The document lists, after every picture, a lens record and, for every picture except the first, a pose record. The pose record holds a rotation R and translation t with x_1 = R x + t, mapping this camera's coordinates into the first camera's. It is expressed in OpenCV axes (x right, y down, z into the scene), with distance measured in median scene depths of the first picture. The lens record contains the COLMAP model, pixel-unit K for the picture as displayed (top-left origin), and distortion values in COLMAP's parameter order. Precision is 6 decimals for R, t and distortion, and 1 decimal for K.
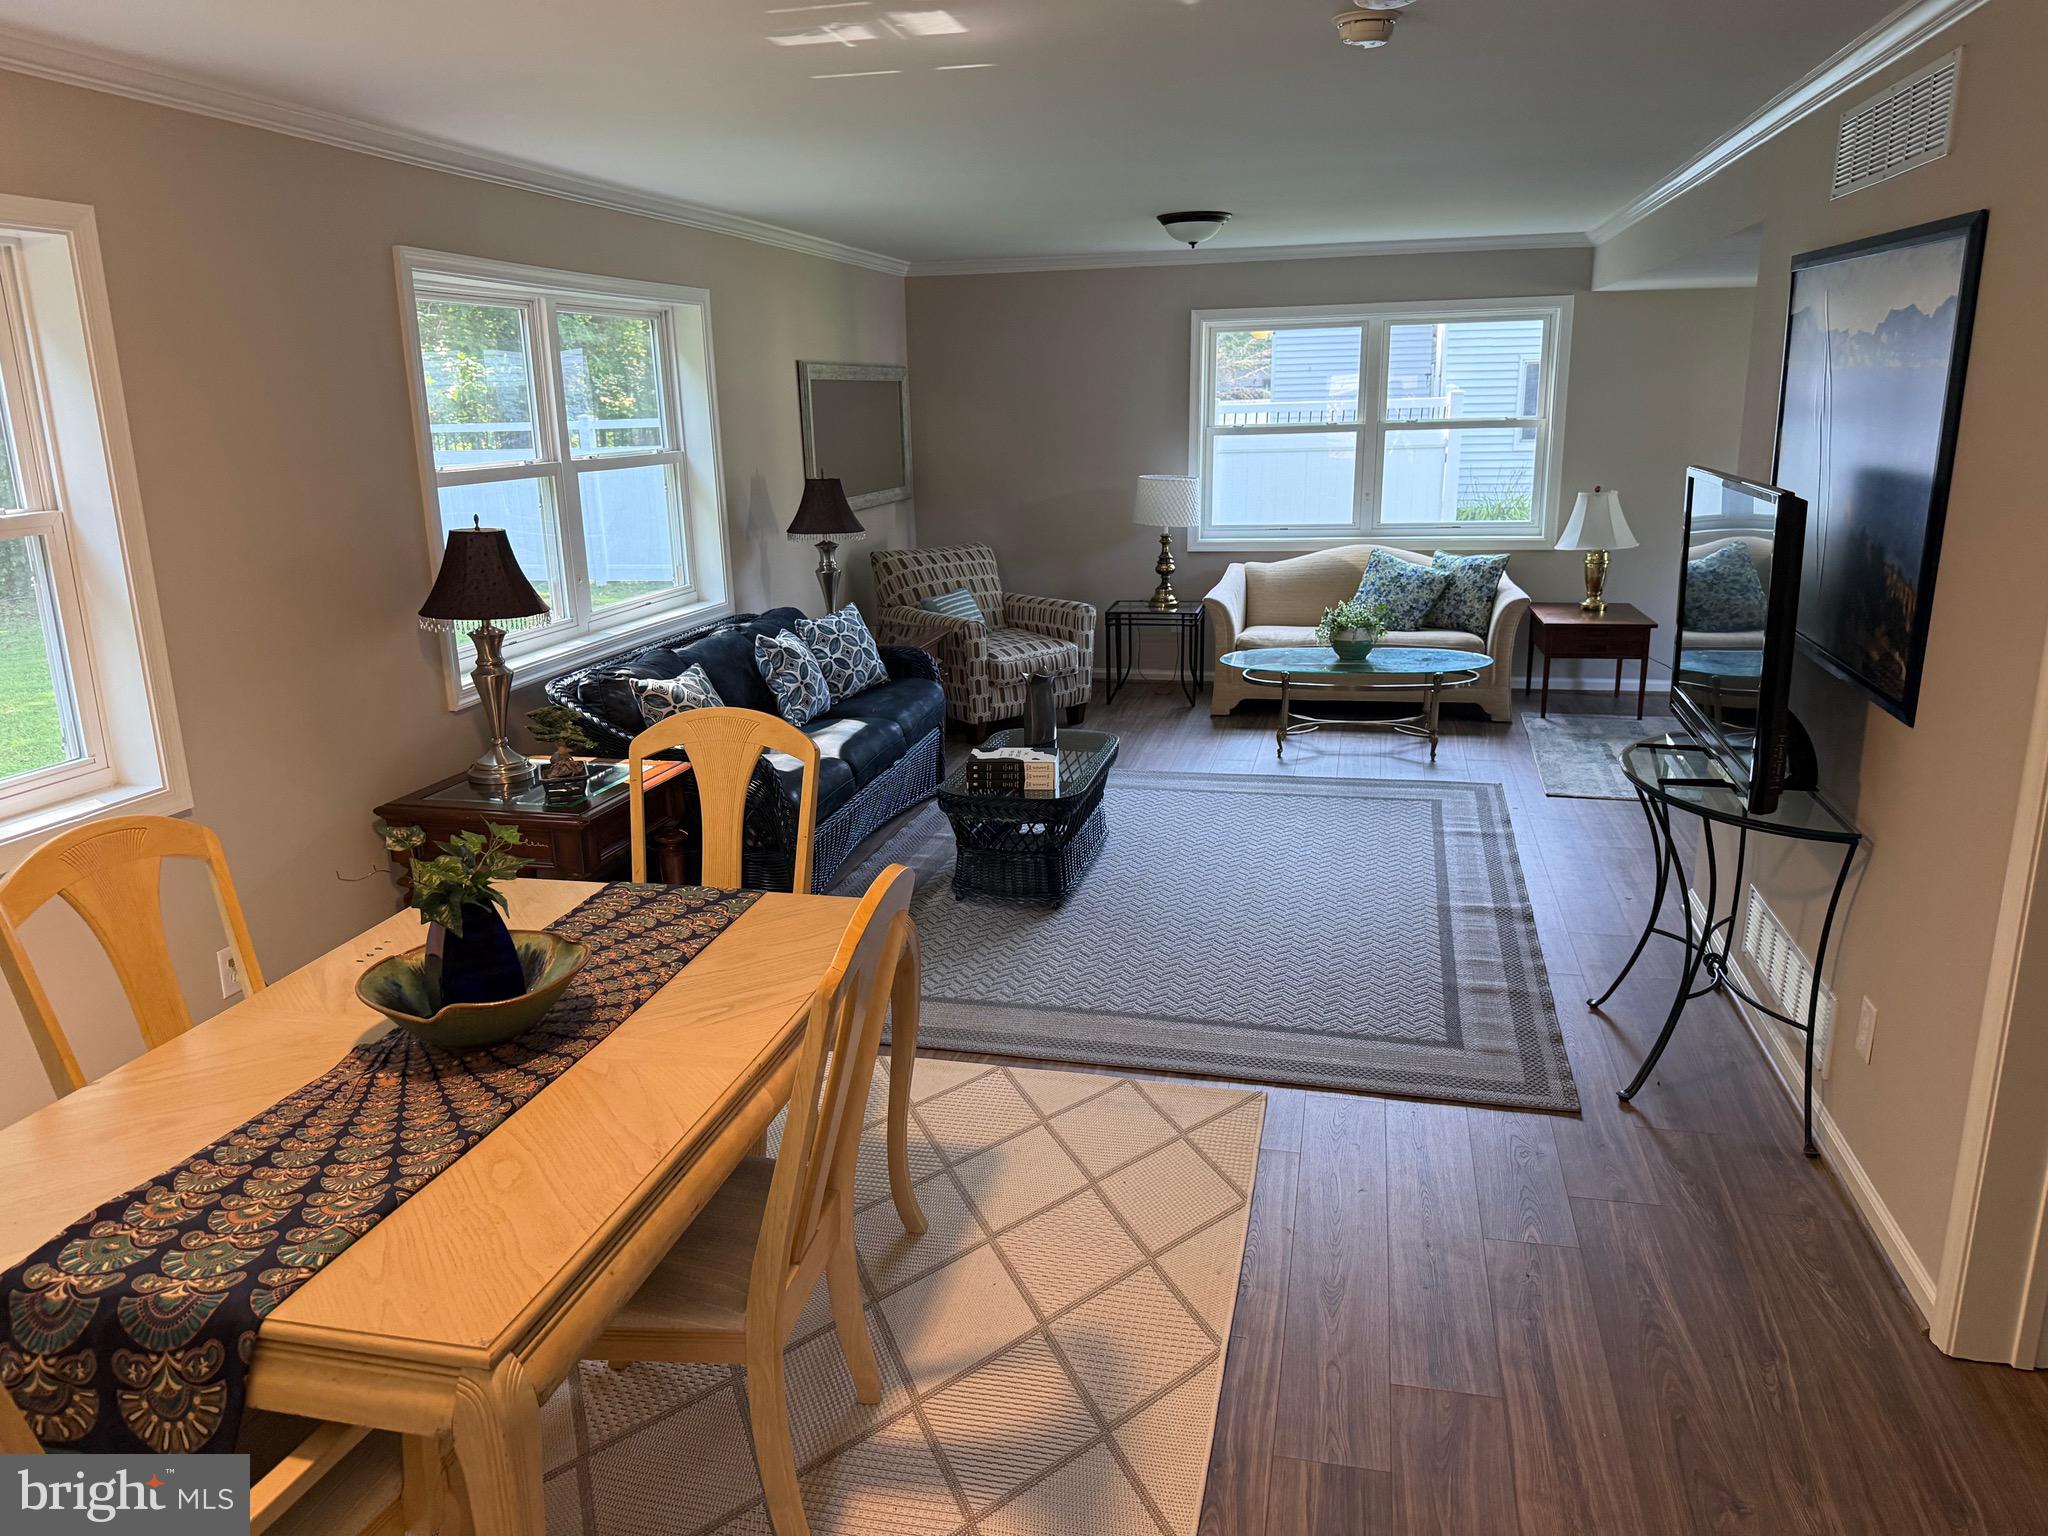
lens RADIAL K [[1417.1, 0, 1011.9], [0, 1417.1, 756.2], [0, 0, 1]] dist [0.139672, -0.194924]
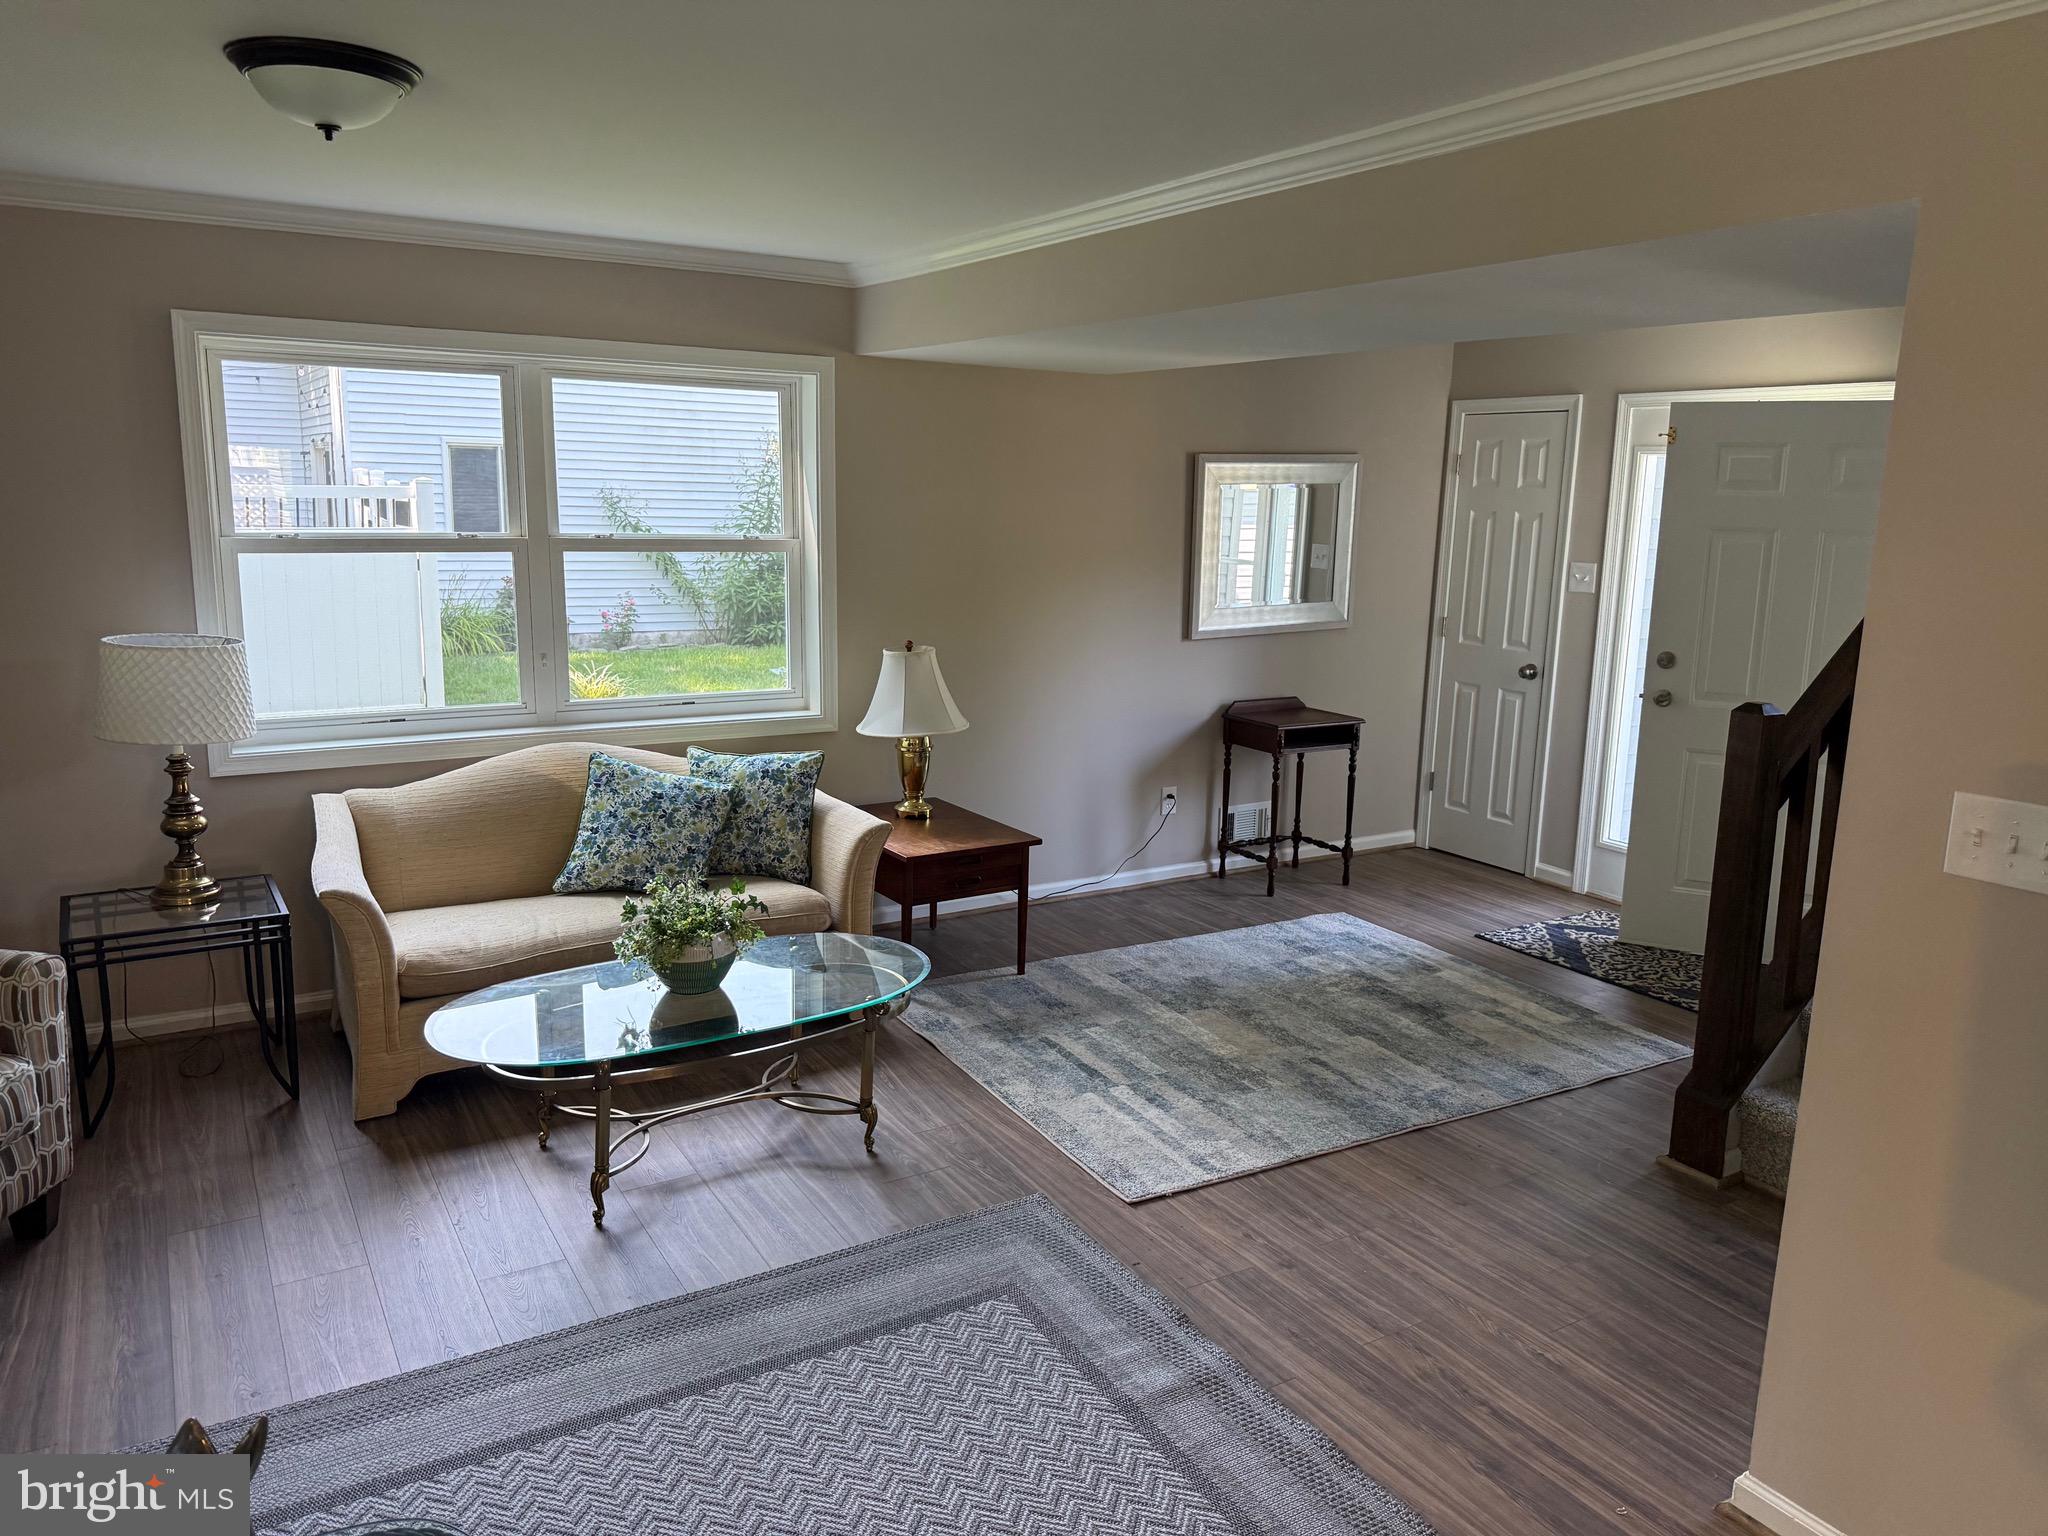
lens RADIAL K [[1419.4, 0, 1025.1], [0, 1419.4, 762.6], [0, 0, 1]] dist [0.130710, -0.200133]
pose [[0.708290, -0.097948, 0.699093, -0.033098], [0.134464, 0.990915, 0.002602, -0.121183], [-0.692997, 0.092160, 0.715026, 0.470313]]
